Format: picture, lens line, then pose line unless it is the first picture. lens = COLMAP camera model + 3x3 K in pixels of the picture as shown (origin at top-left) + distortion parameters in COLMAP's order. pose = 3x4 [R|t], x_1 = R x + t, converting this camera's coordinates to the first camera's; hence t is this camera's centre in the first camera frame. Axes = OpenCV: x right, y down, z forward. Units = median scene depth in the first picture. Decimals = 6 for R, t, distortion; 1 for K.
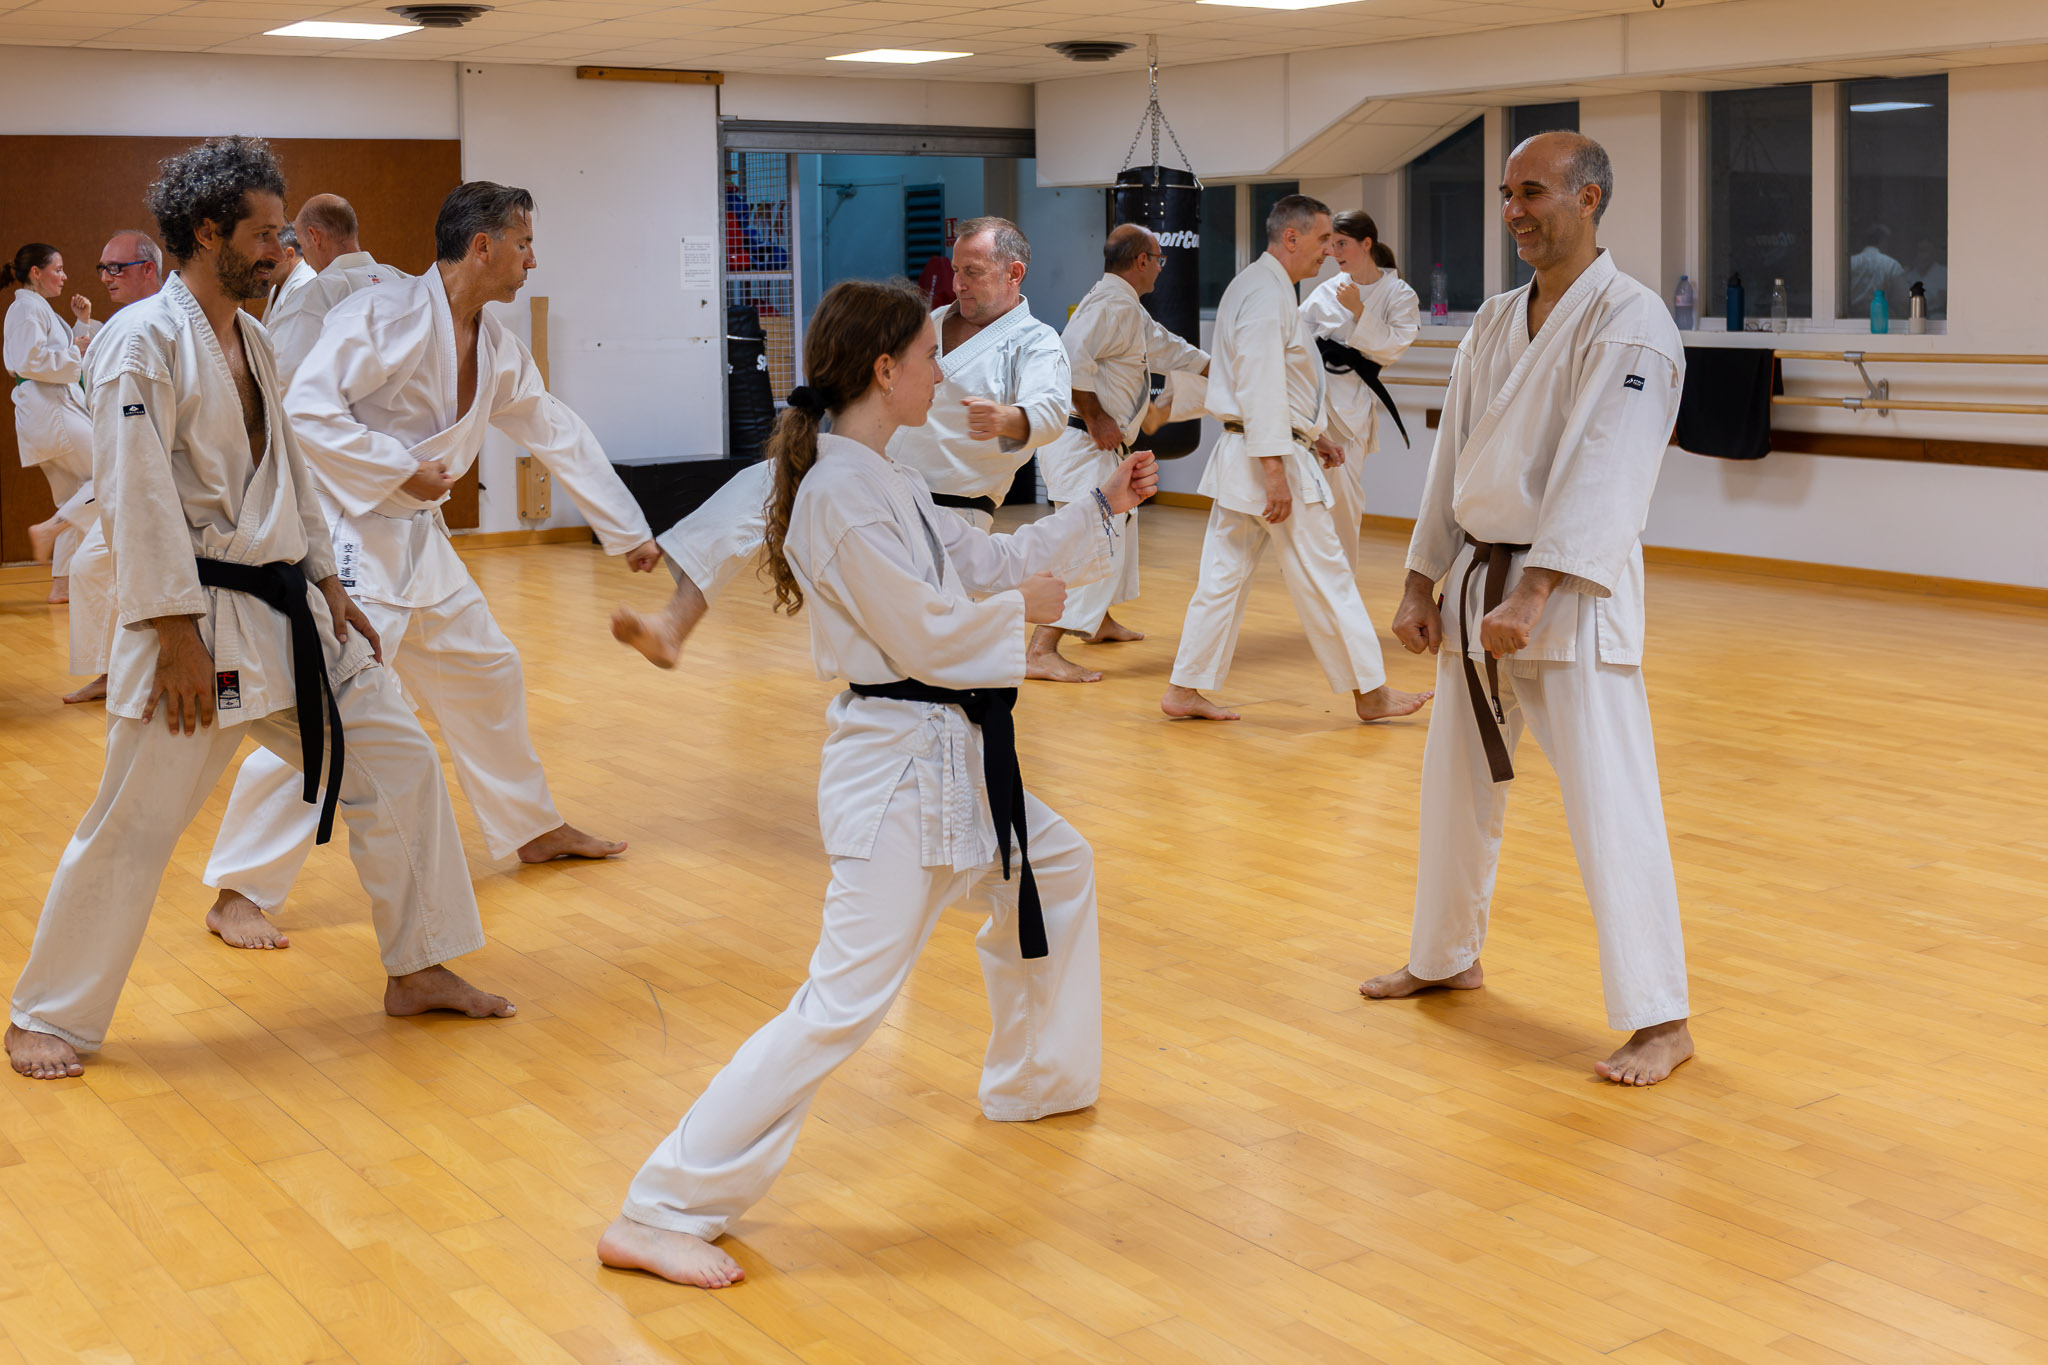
lens RADIAL K [[3624.9, 0, 1024.0], [0, 3624.9, 682.5], [0, 0, 1]] dist [0.036457, 0.154350]
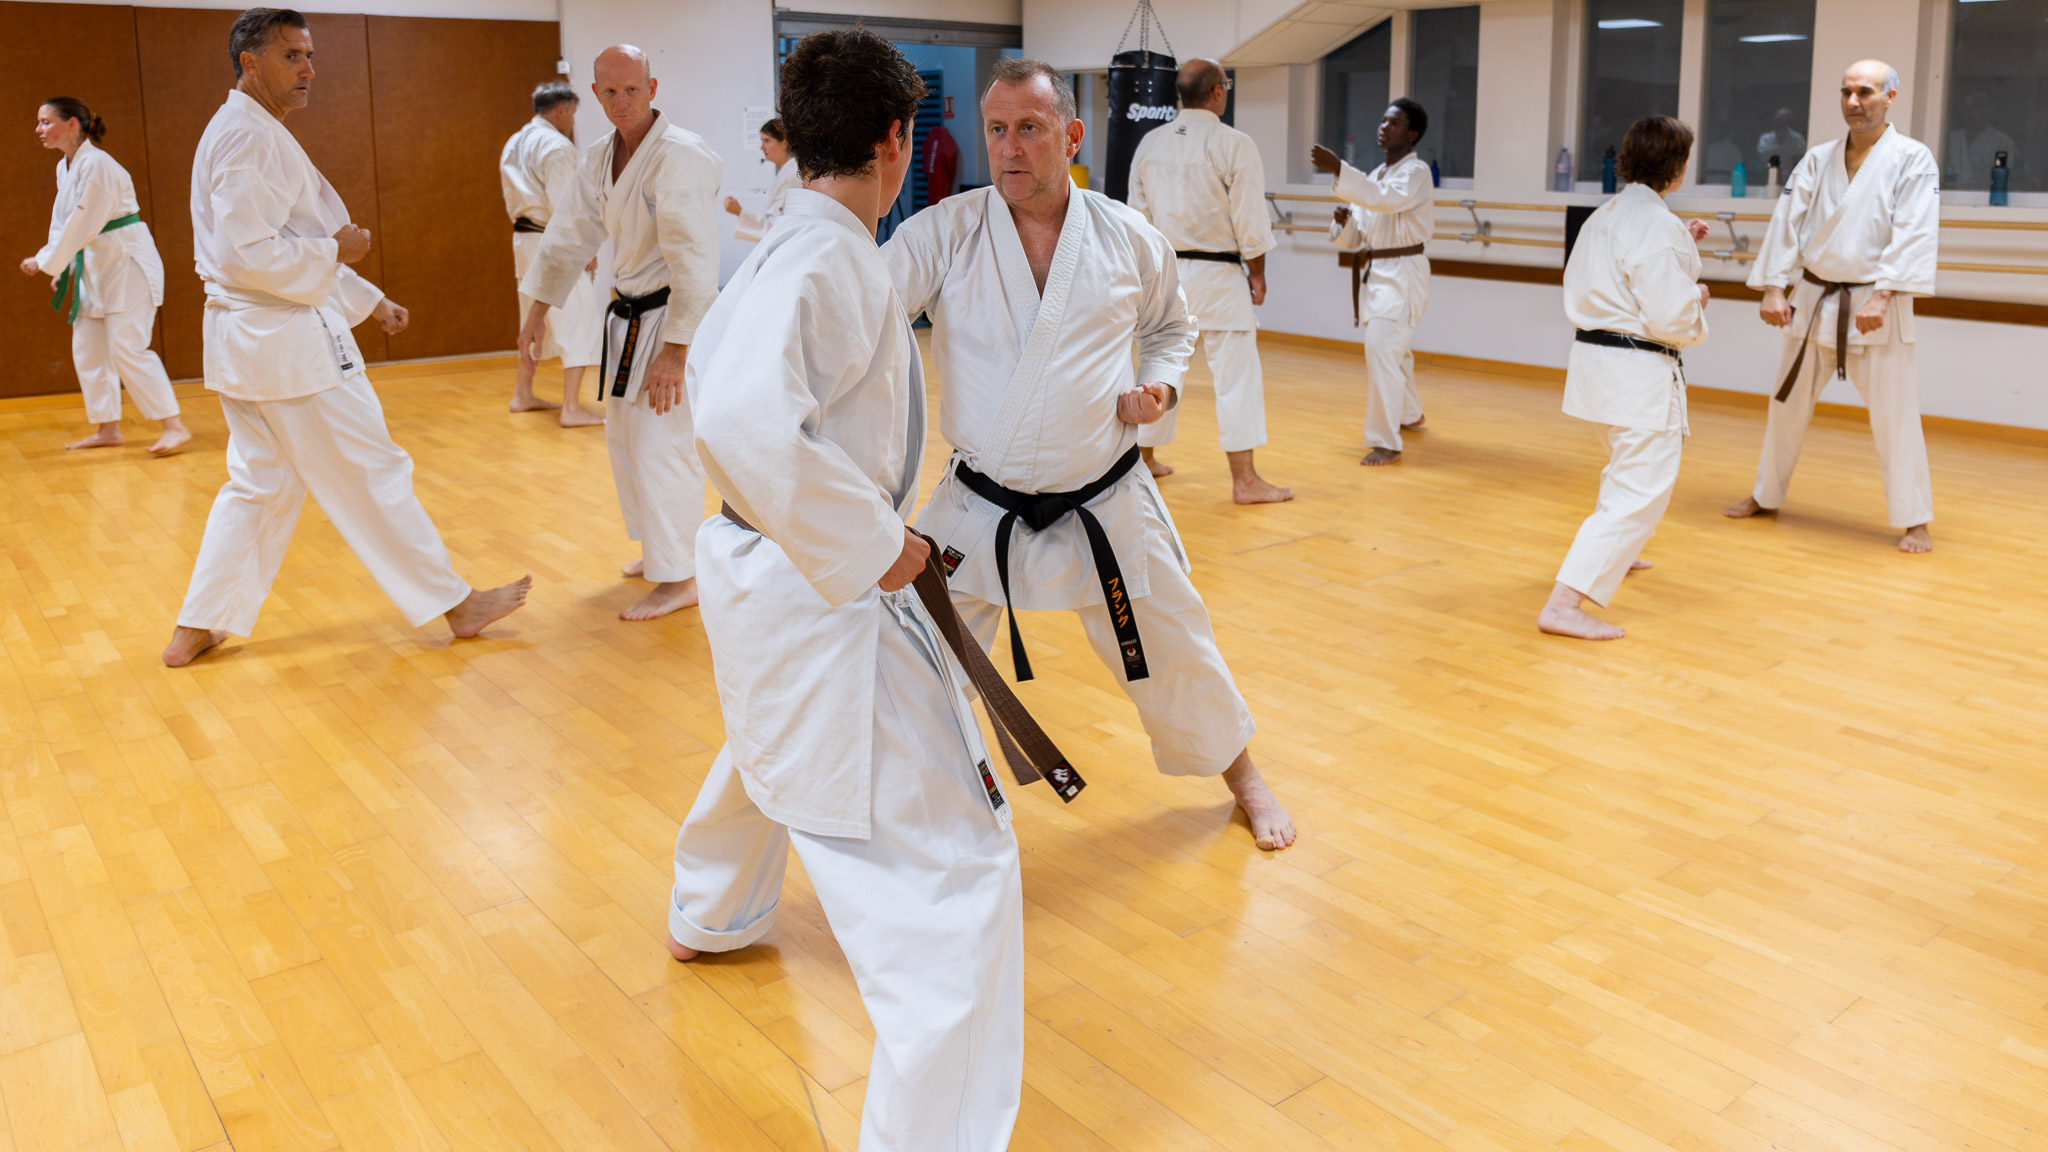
lens RADIAL K [[2302.0, 0, 1130.6], [0, 2302.0, 577.2], [0, 0, 1]] dist [0.097317, -0.413737]
pose [[0.996758, -0.002346, 0.080428, -0.030923], [-0.003502, 0.997363, 0.072496, -0.023023], [-0.080386, -0.072543, 0.994121, 0.221095]]
